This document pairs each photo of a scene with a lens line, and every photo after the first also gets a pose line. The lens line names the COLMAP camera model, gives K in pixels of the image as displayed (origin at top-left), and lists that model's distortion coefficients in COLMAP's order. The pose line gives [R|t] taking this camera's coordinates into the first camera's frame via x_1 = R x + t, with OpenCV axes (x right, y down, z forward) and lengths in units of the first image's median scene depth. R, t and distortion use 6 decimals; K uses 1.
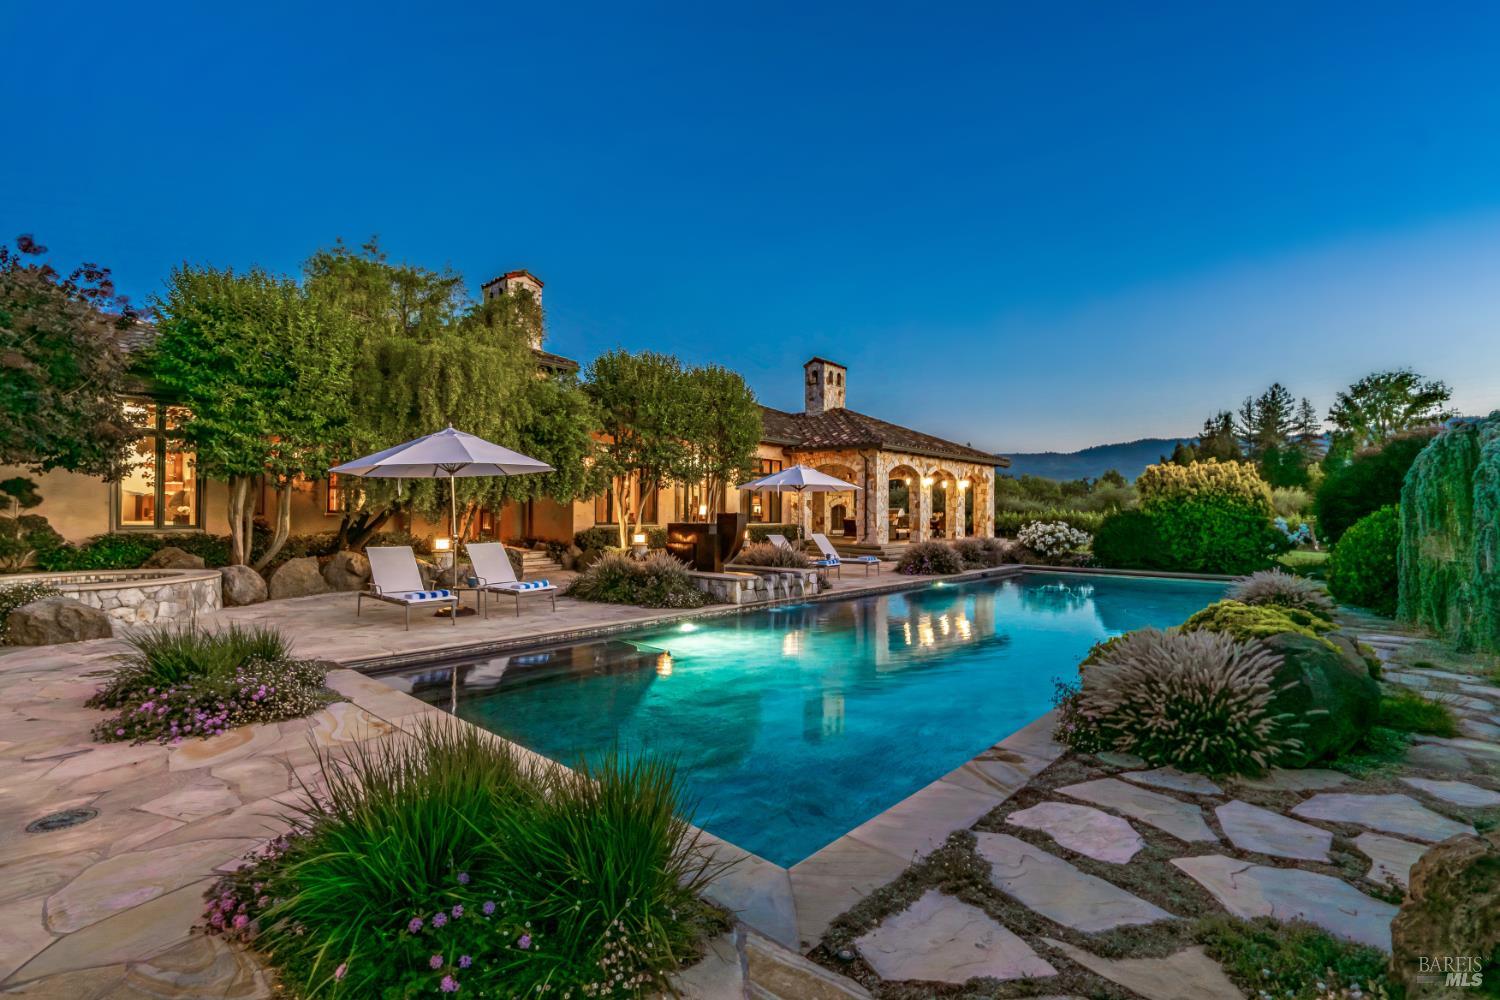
lens RADIAL K [[686.2, 0, 750.0], [0, 686.2, 500.0], [0, 0, 1]] dist [-0.001493, 0.000223]
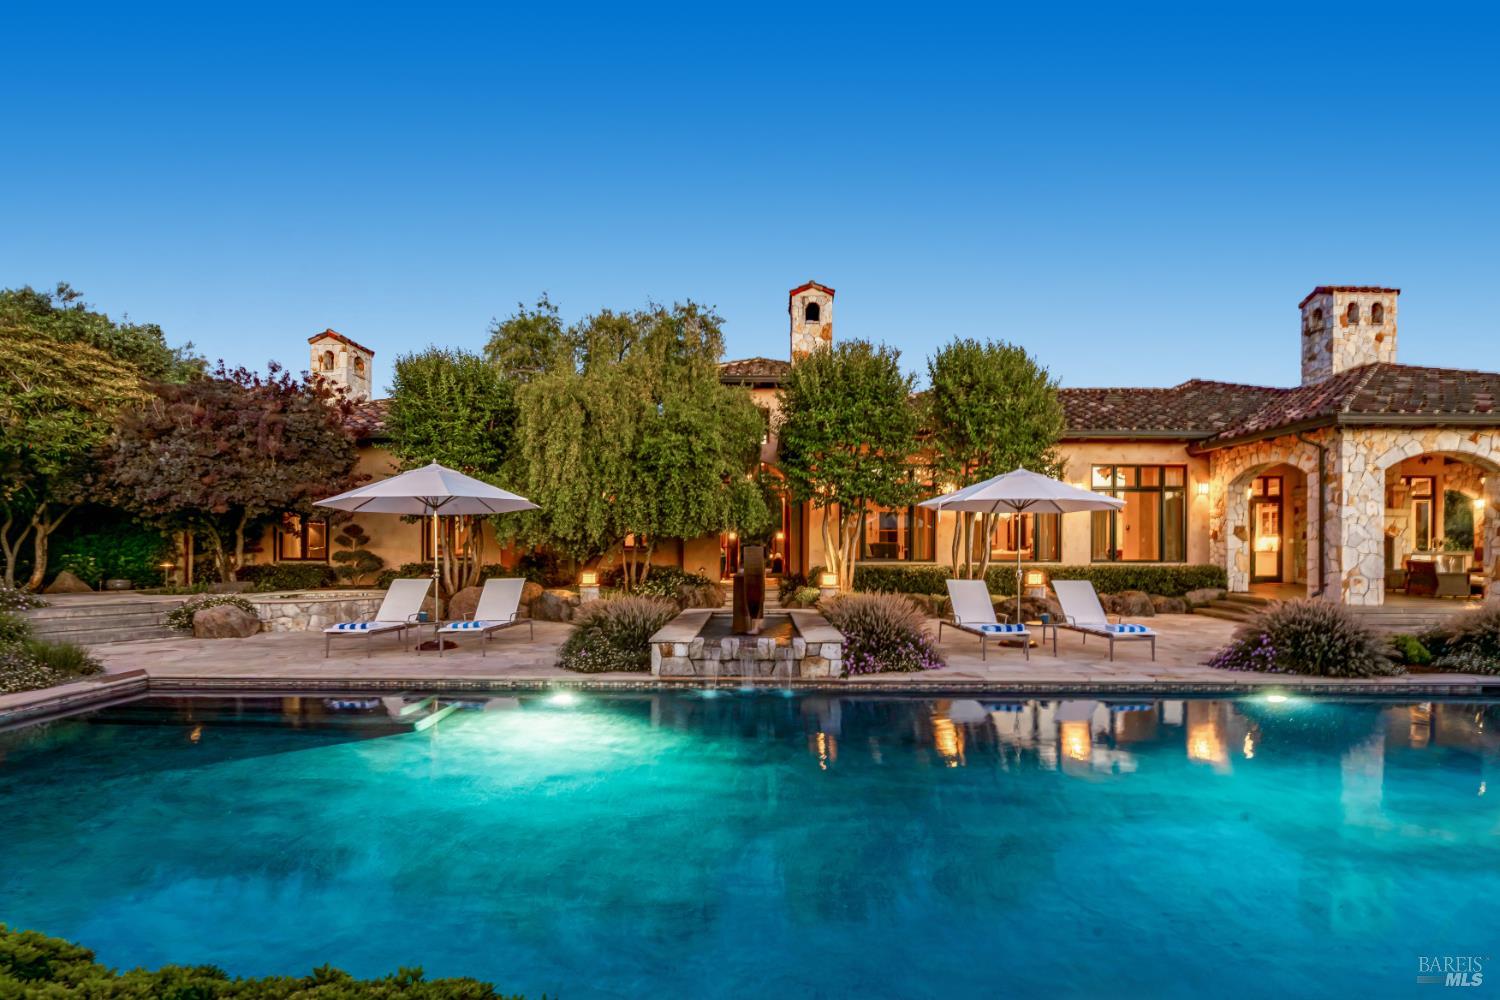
lens RADIAL K [[693.8, 0, 766.4], [0, 693.8, 549.8], [0, 0, 1]] dist [-0.002114, -0.000963]
pose [[0.665384, 0.000248, -0.746501, 0.353512], [0.016400, 0.999754, 0.014949, 0.007675], [0.746321, -0.022189, 0.665216, 0.366505]]
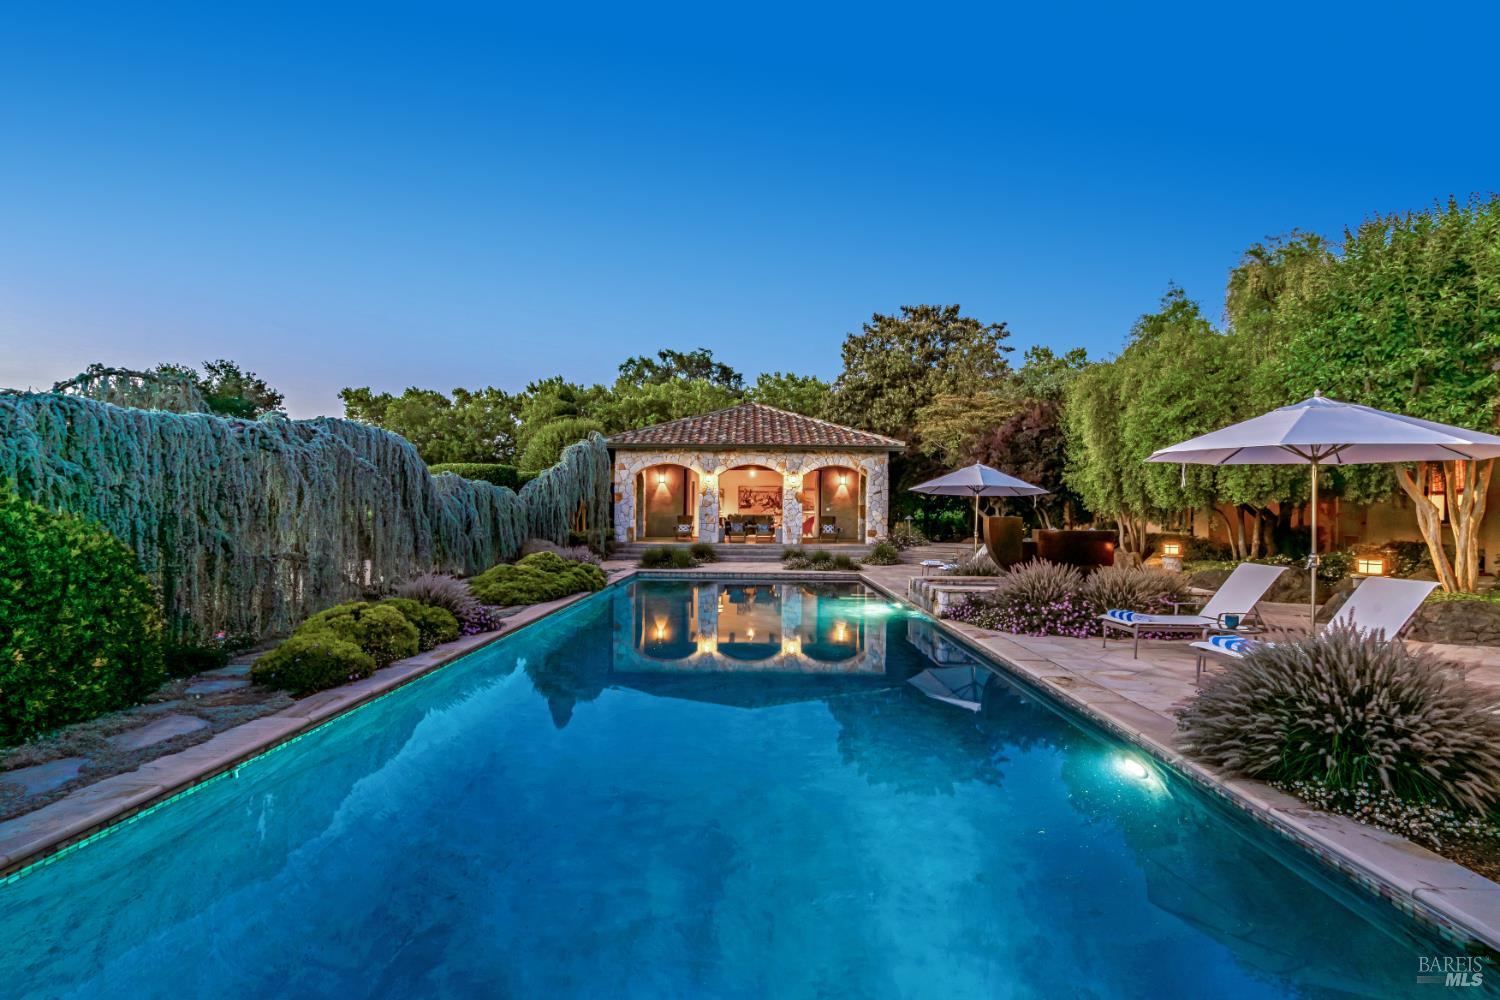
lens RADIAL K [[683.4, 0, 750.0], [0, 683.4, 500.0], [0, 0, 1]] dist [-0.003029, -0.000765]
pose [[-0.741647, -0.026574, -0.670264, 0.538143], [0.000512, 0.999192, -0.040181, 0.021108], [0.670790, -0.030143, -0.741034, 0.958936]]
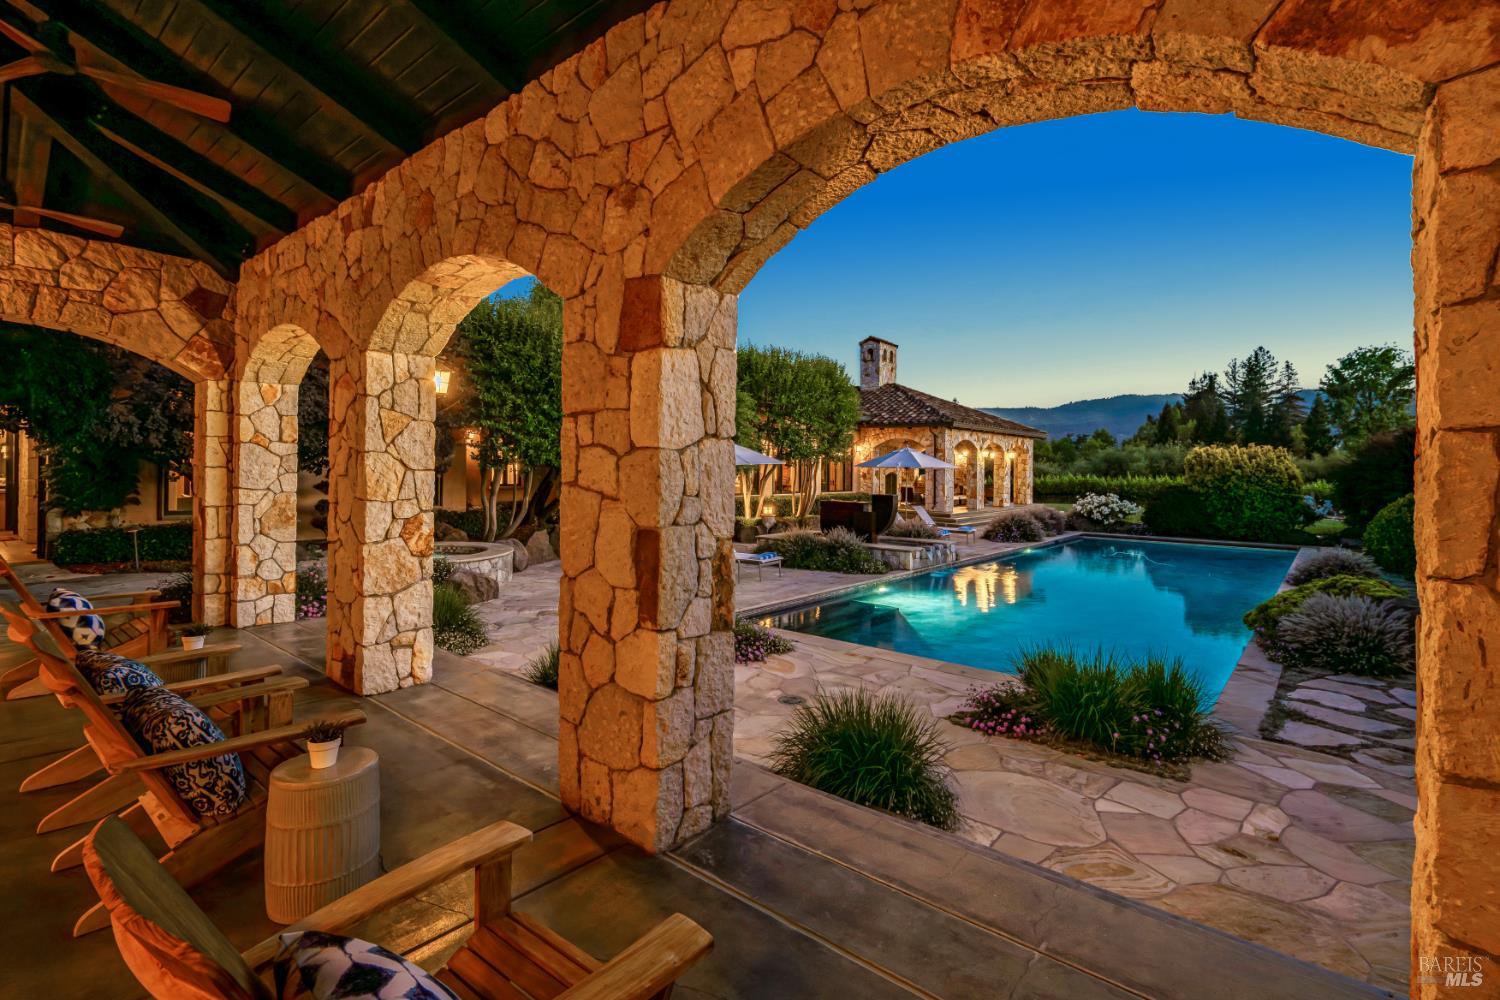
lens RADIAL K [[703.4, 0, 744.4], [0, 703.4, 457.6], [0, 0, 1]] dist [-0.001260, -0.000600]
pose [[0.999444, 0.005998, 0.032802, -0.219142], [-0.006271, 0.999947, 0.008208, -0.037976], [-0.032751, -0.008409, 0.999428, -0.164694]]
